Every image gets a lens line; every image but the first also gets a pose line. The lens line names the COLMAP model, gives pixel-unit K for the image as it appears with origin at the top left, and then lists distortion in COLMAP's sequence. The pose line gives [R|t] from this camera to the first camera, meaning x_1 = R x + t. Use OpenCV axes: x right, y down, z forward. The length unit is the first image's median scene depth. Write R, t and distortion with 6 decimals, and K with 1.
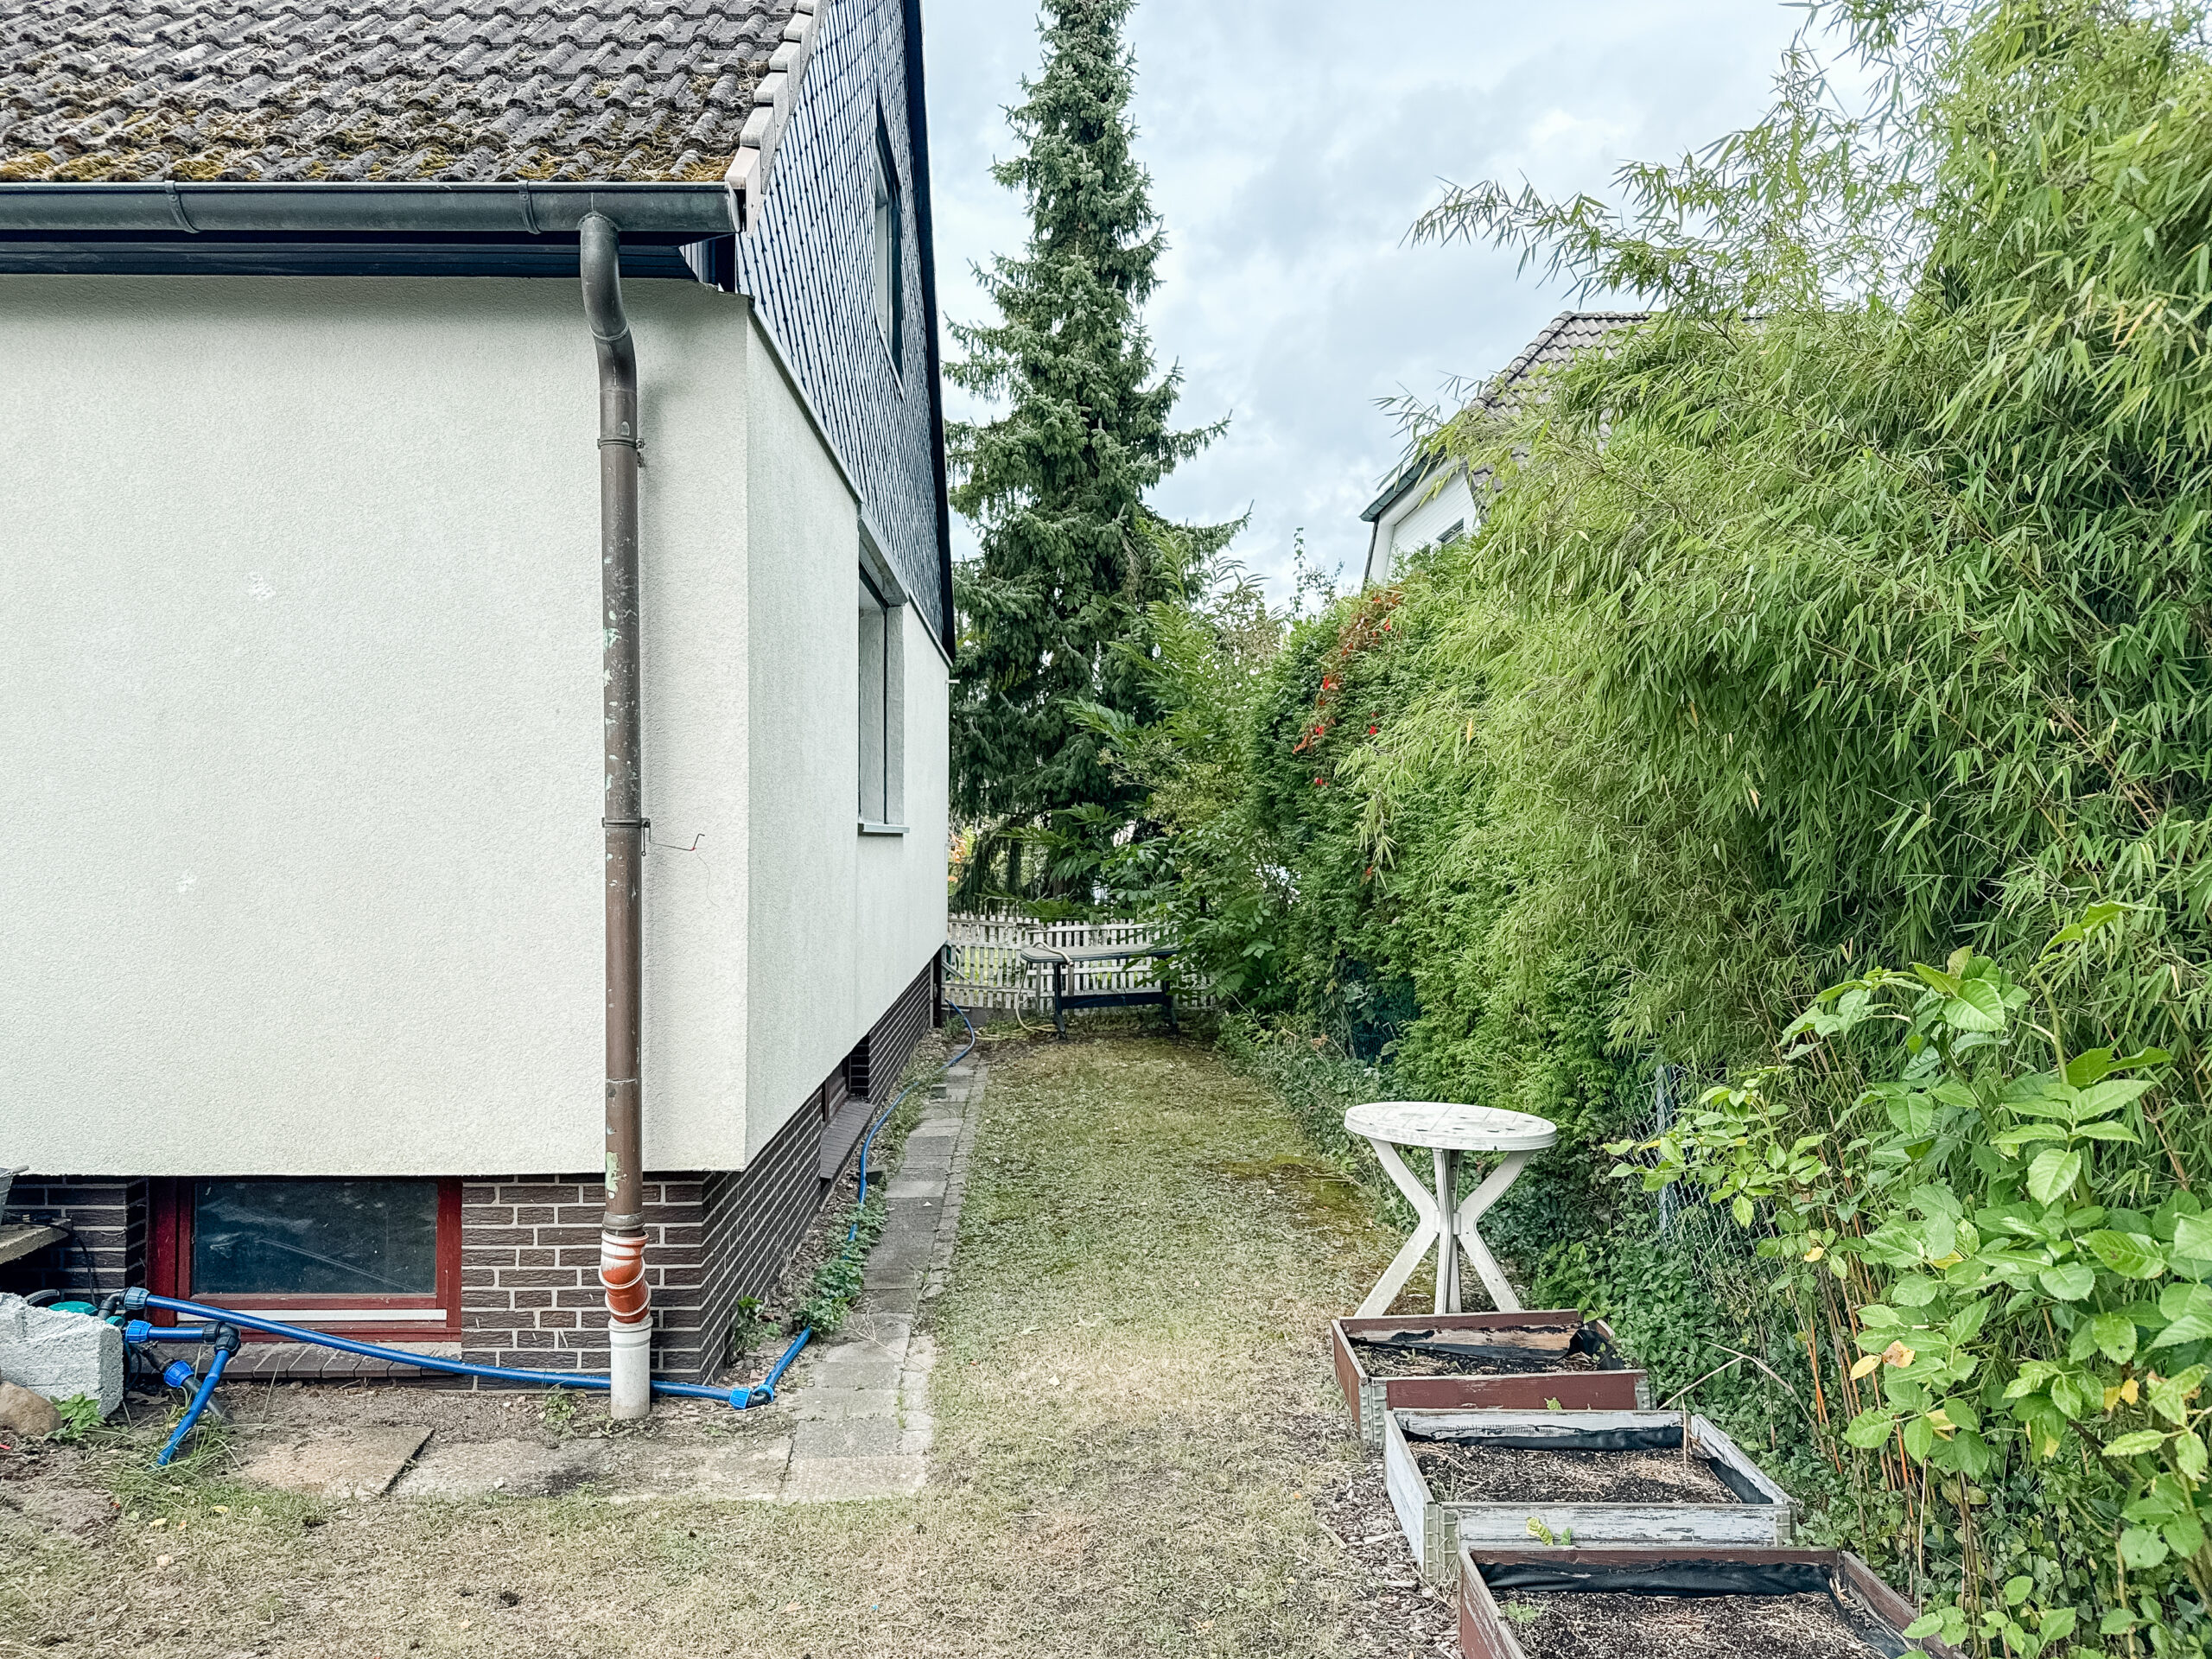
lens RADIAL K [[1589.2, 0, 1075.5], [0, 1589.2, 814.0], [0, 0, 1]] dist [0.030982, -0.038277]
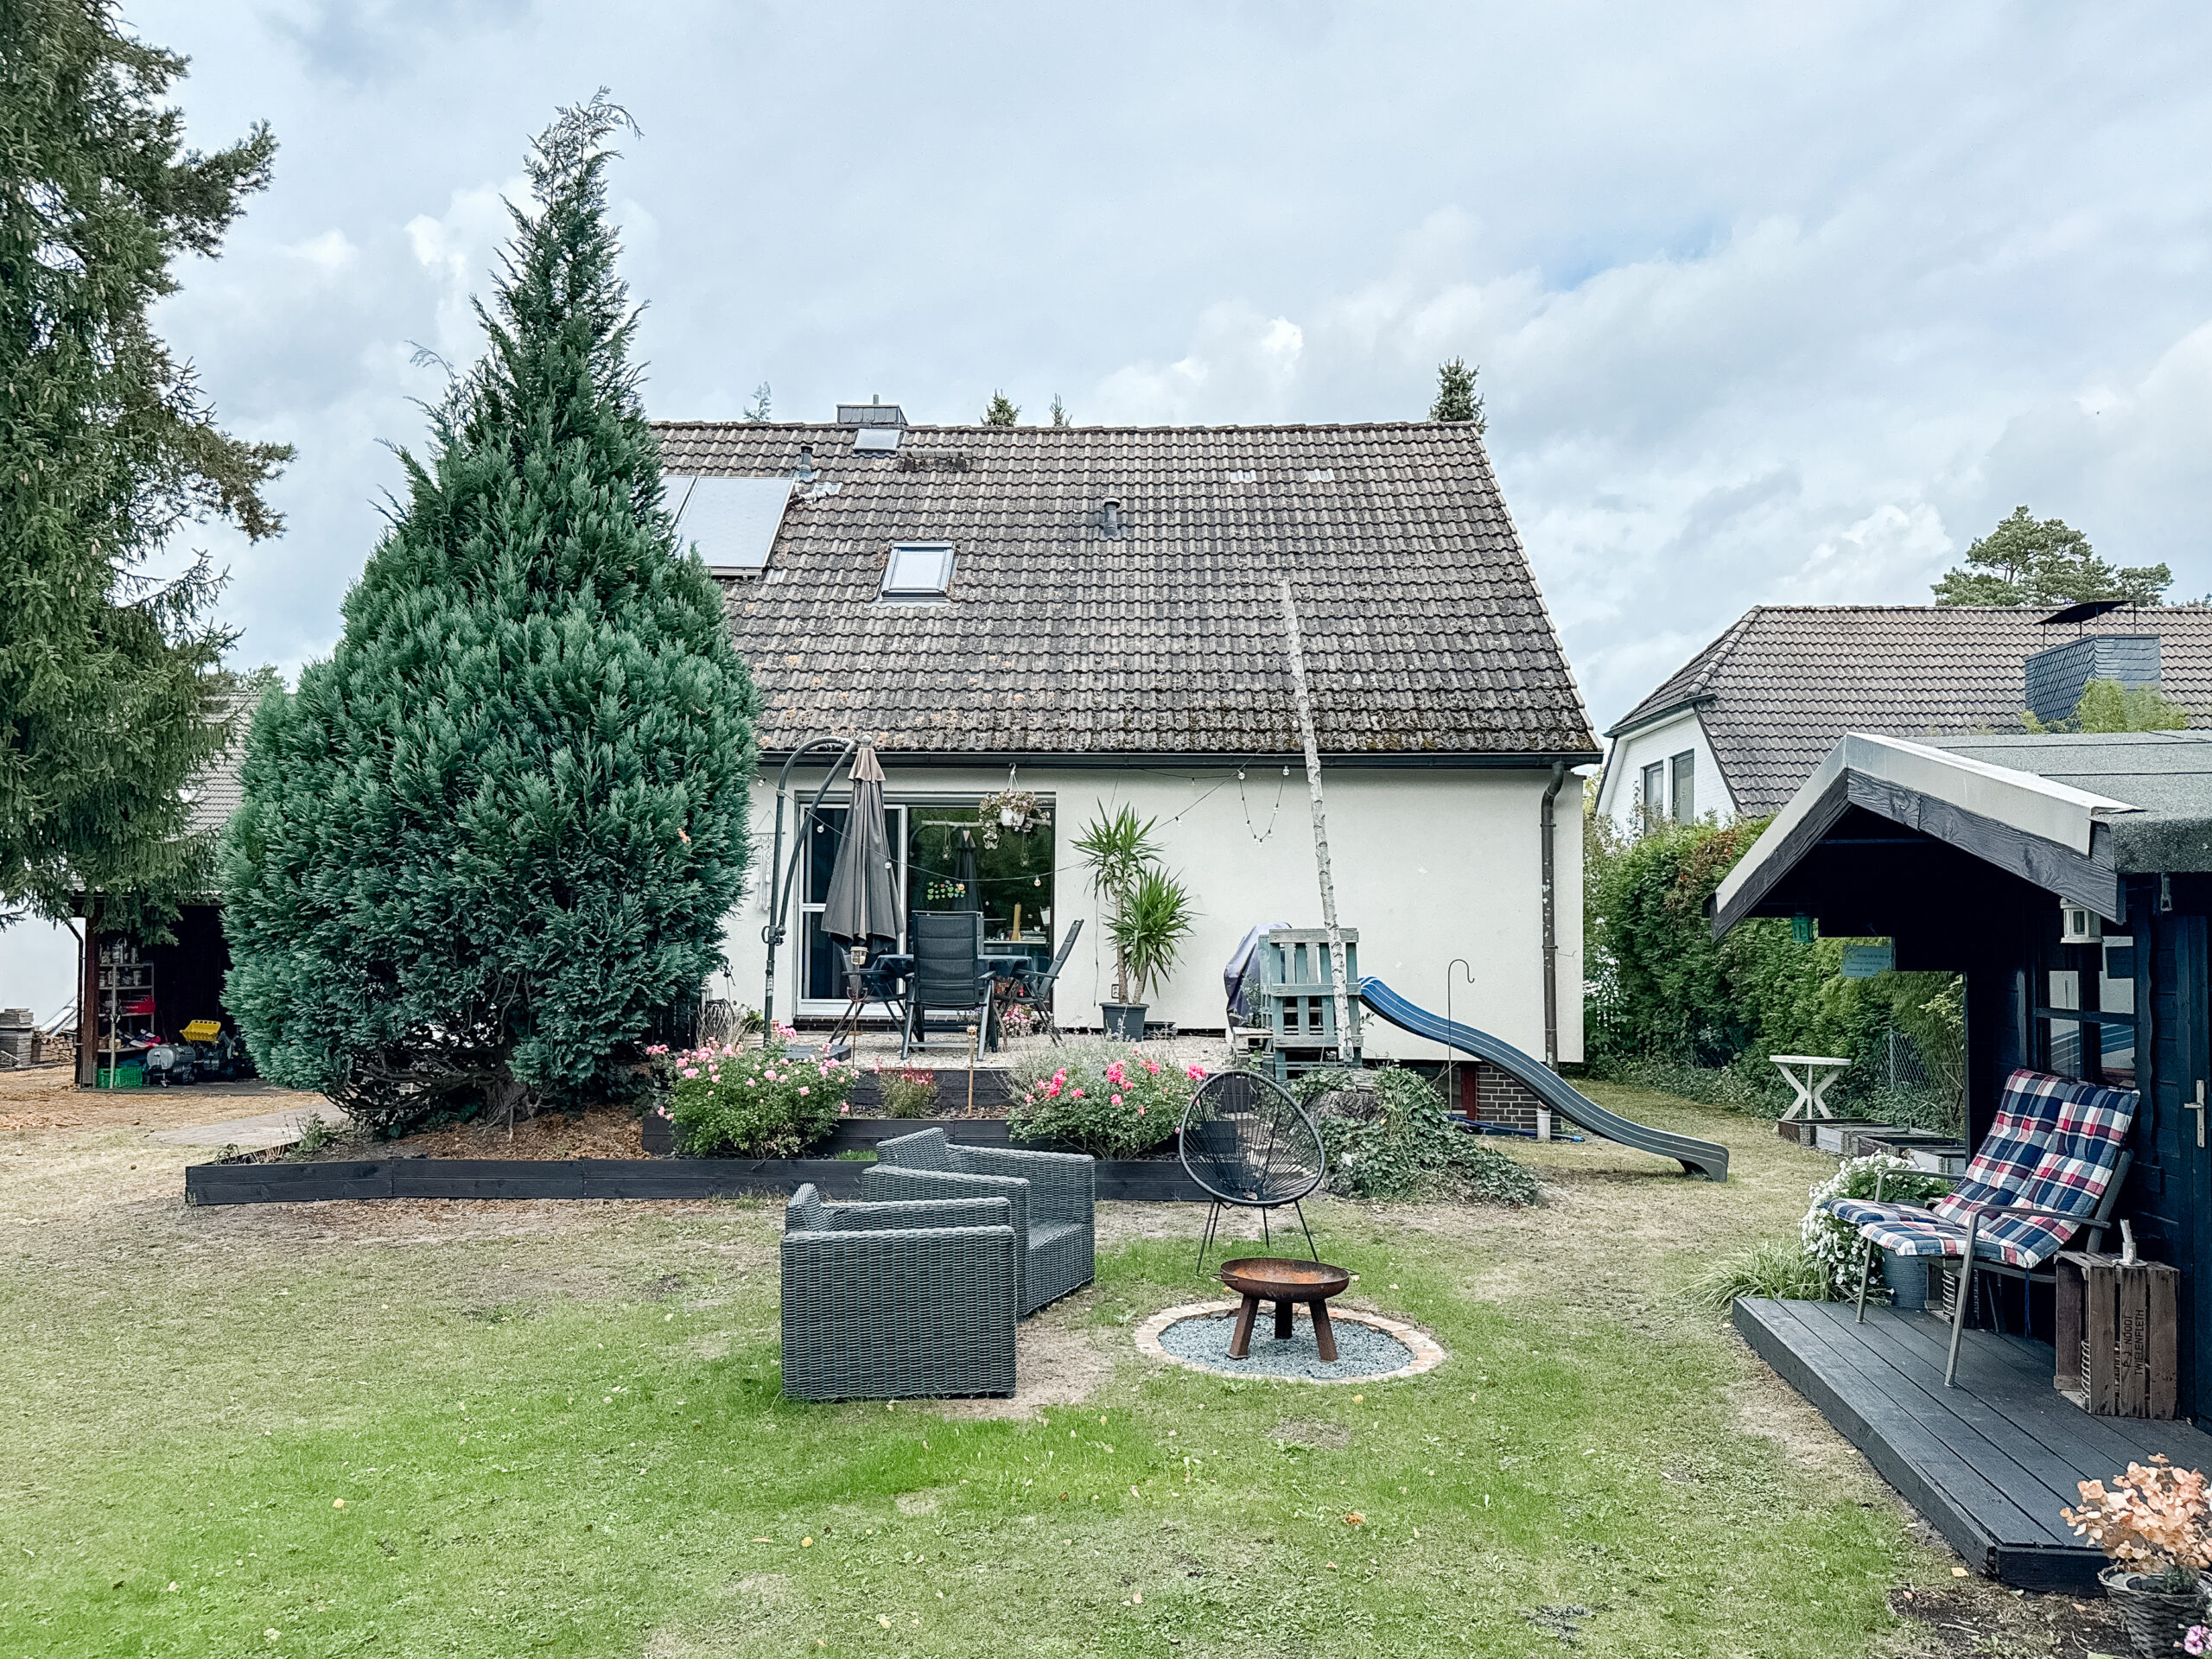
lens RADIAL K [[1575.4, 0, 1098.5], [0, 1575.4, 853.7], [0, 0, 1]] dist [0.072932, -0.069018]
pose [[0.998910, 0.005222, -0.046375, -0.992073], [-0.007698, 0.998545, -0.053364, -0.004379], [0.046029, 0.053663, 0.997498, -2.087779]]
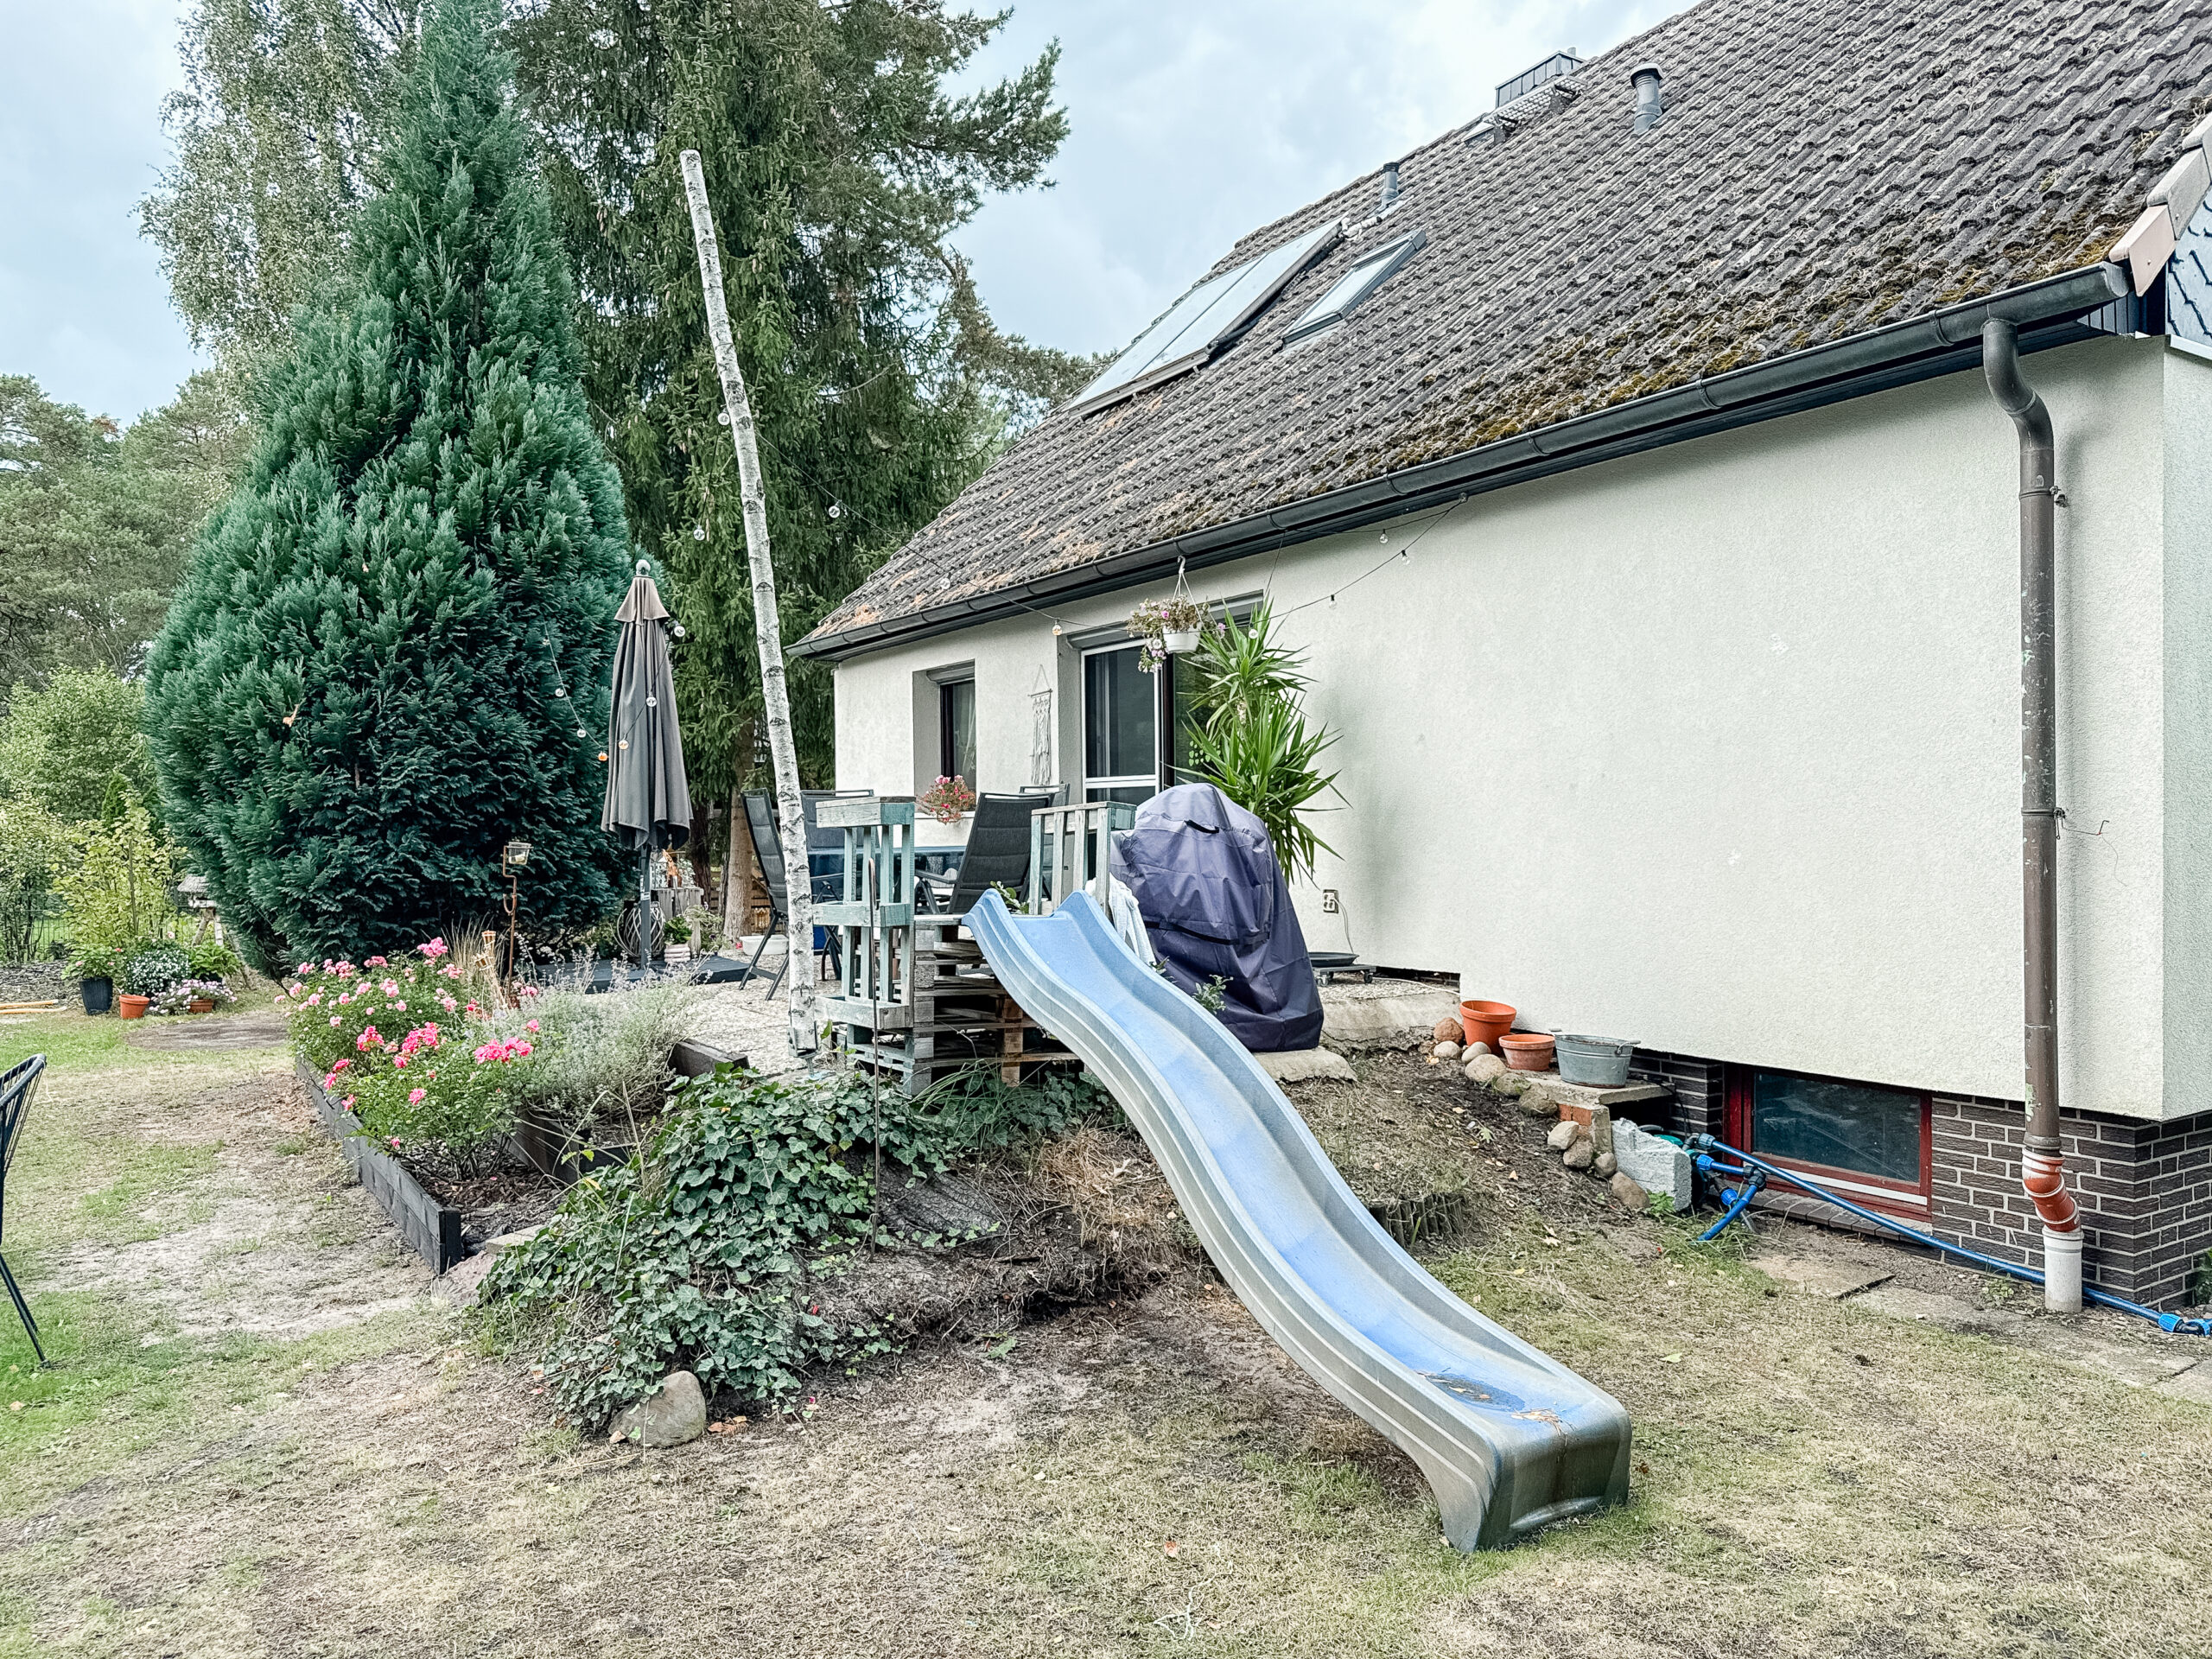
lens RADIAL K [[1547.4, 0, 1106.0], [0, 1547.4, 829.5], [0, 0, 1]] dist [0.087158, -0.102970]
pose [[0.519267, -0.005321, -0.854595, 0.350645], [0.020799, 0.999763, 0.006413, -0.003132], [0.854359, -0.021105, 0.519255, -0.206736]]
